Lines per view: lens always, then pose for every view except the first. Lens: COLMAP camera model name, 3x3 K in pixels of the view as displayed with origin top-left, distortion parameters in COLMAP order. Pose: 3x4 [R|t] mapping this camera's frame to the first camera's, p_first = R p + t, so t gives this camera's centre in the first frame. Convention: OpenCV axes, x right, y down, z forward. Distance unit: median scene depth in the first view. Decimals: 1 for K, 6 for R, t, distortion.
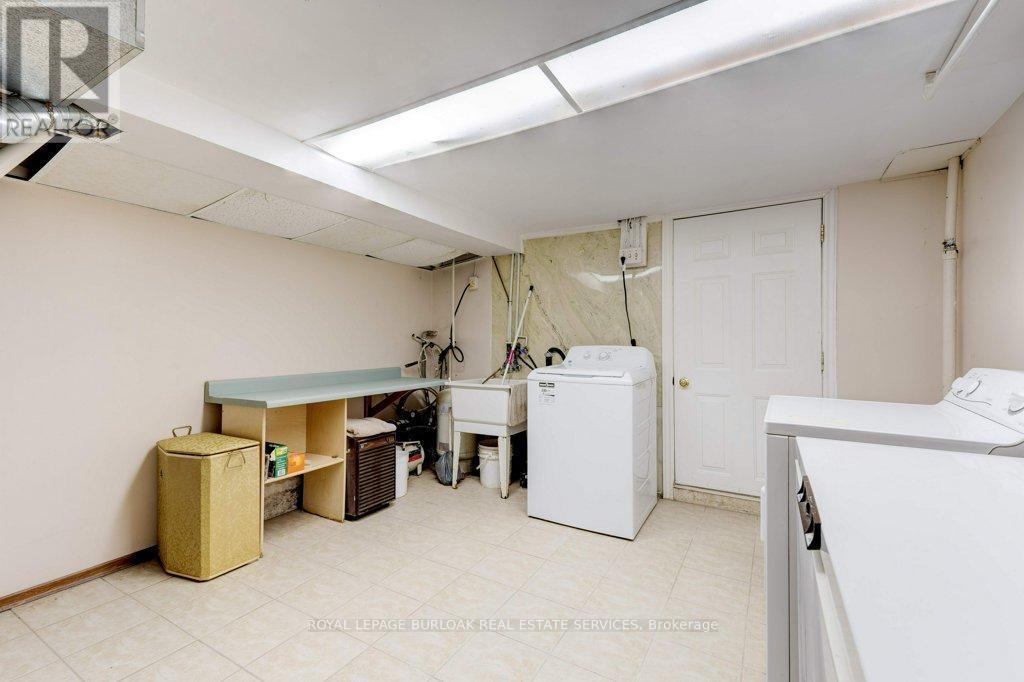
lens RADIAL K [[443.4, 0, 506.3], [0, 443.4, 339.4], [0, 0, 1]] dist [0.027731, -0.003558]
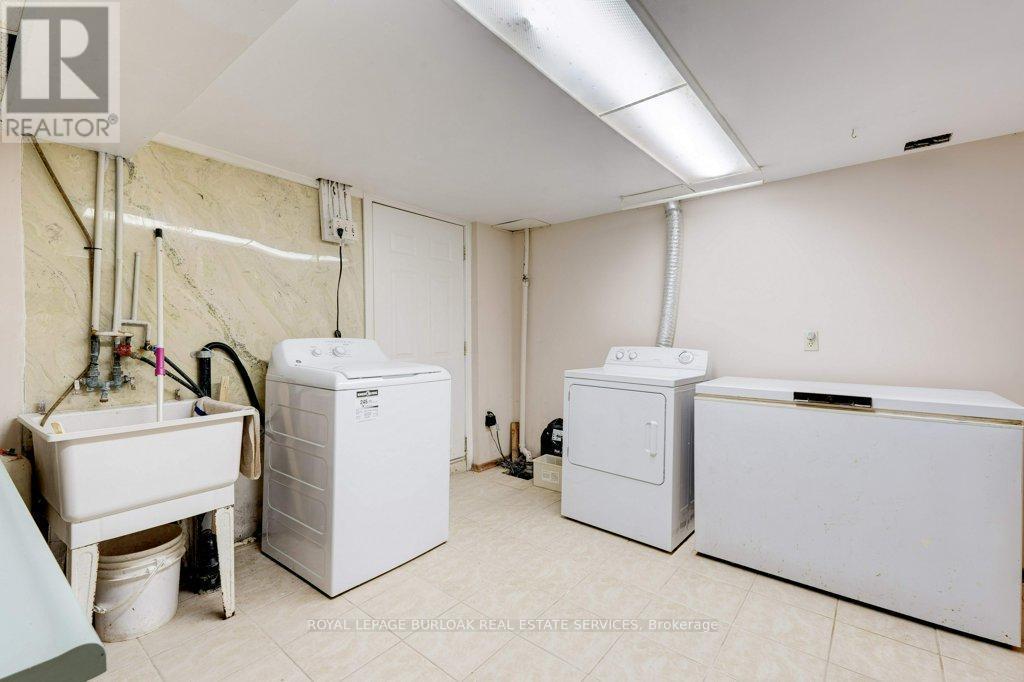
lens RADIAL K [[443.4, 0, 509.1], [0, 443.4, 337.4], [0, 0, 1]] dist [0.027731, -0.003558]
pose [[0.135118, -0.006015, 0.990811, -0.485417], [-0.011040, 0.999910, 0.007576, 0.003442], [-0.990768, -0.011962, 0.135039, 0.560567]]
